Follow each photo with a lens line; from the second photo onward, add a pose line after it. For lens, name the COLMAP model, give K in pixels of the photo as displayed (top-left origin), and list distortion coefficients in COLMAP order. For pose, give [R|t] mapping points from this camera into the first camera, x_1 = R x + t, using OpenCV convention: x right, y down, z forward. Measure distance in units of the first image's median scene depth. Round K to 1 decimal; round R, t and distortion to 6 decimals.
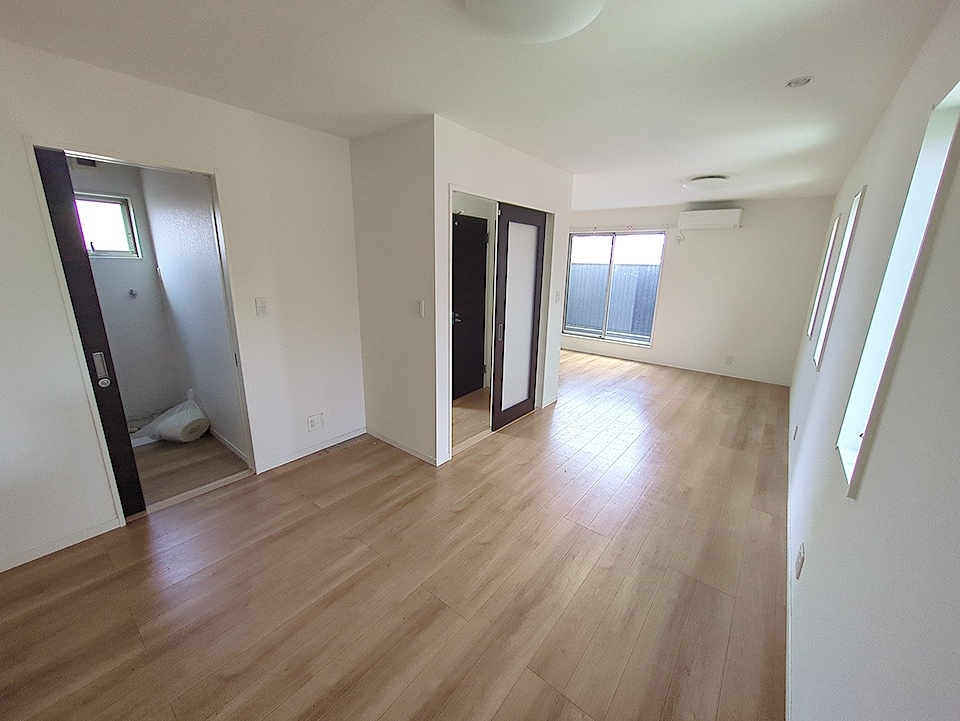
lens RADIAL K [[379.1, 0, 476.9], [0, 379.1, 360.3], [0, 0, 1]] dist [-0.000874, 0.000365]
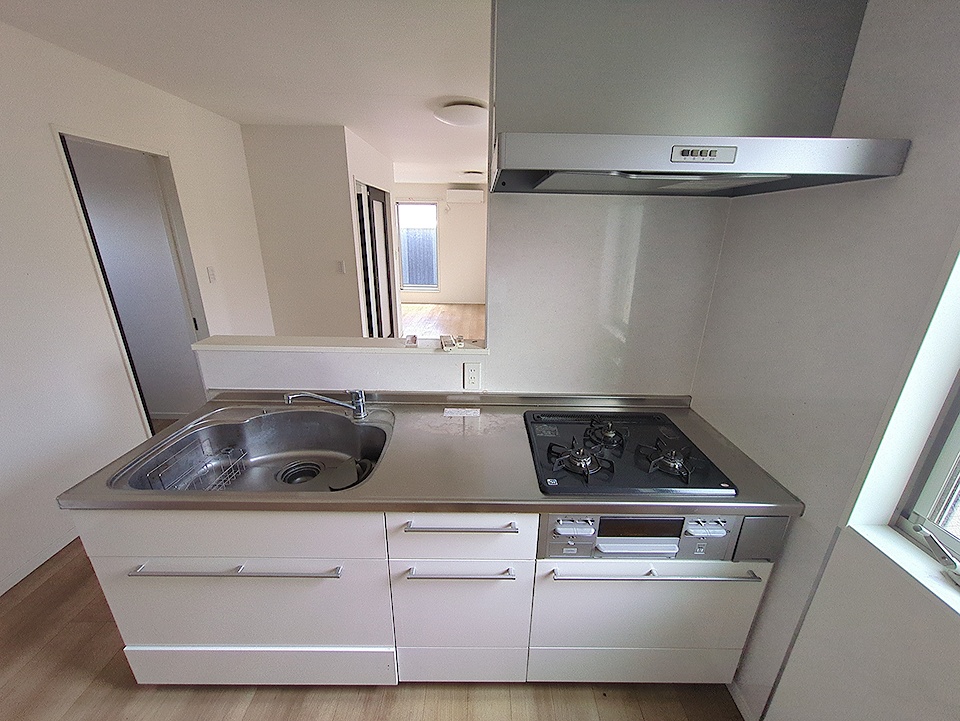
lens RADIAL K [[379.1, 0, 483.2], [0, 379.1, 360.0], [0, 0, 1]] dist [-0.000874, 0.000365]
pose [[0.776443, -0.218319, 0.591162, -0.476383], [0.162597, 0.975714, 0.146779, 0.054831], [-0.608850, -0.017844, 0.793085, -0.298003]]
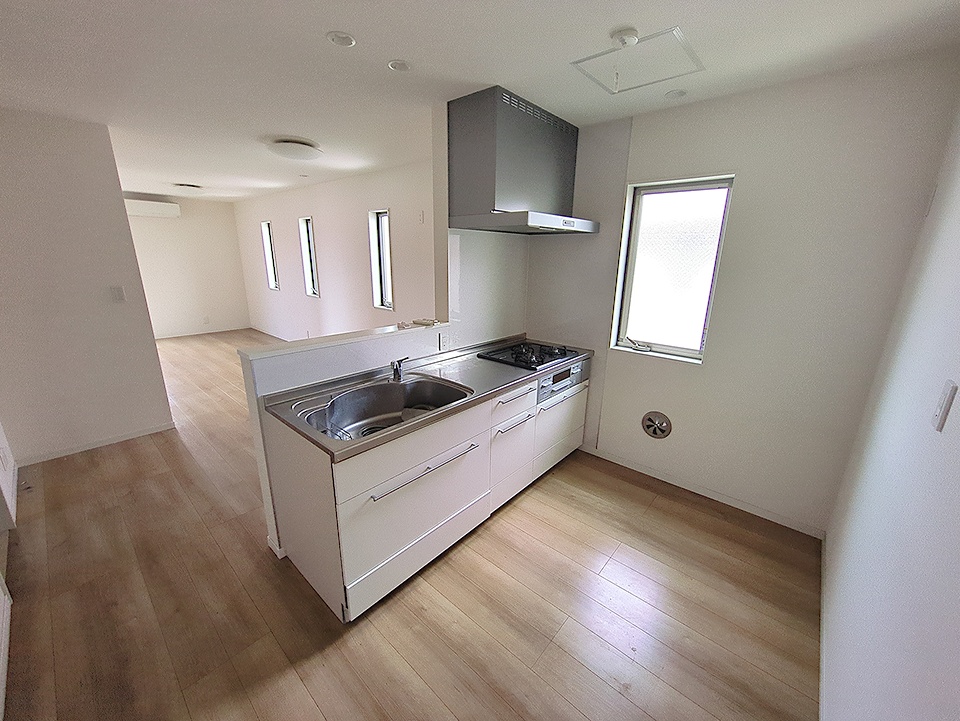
lens RADIAL K [[379.1, 0, 478.5], [0, 379.1, 361.1], [0, 0, 1]] dist [-0.000874, 0.000365]
pose [[0.048525, -0.294354, 0.954464, -0.907883], [0.237681, 0.931543, 0.275202, -0.007041], [-0.970131, 0.213503, 0.115165, -0.070348]]
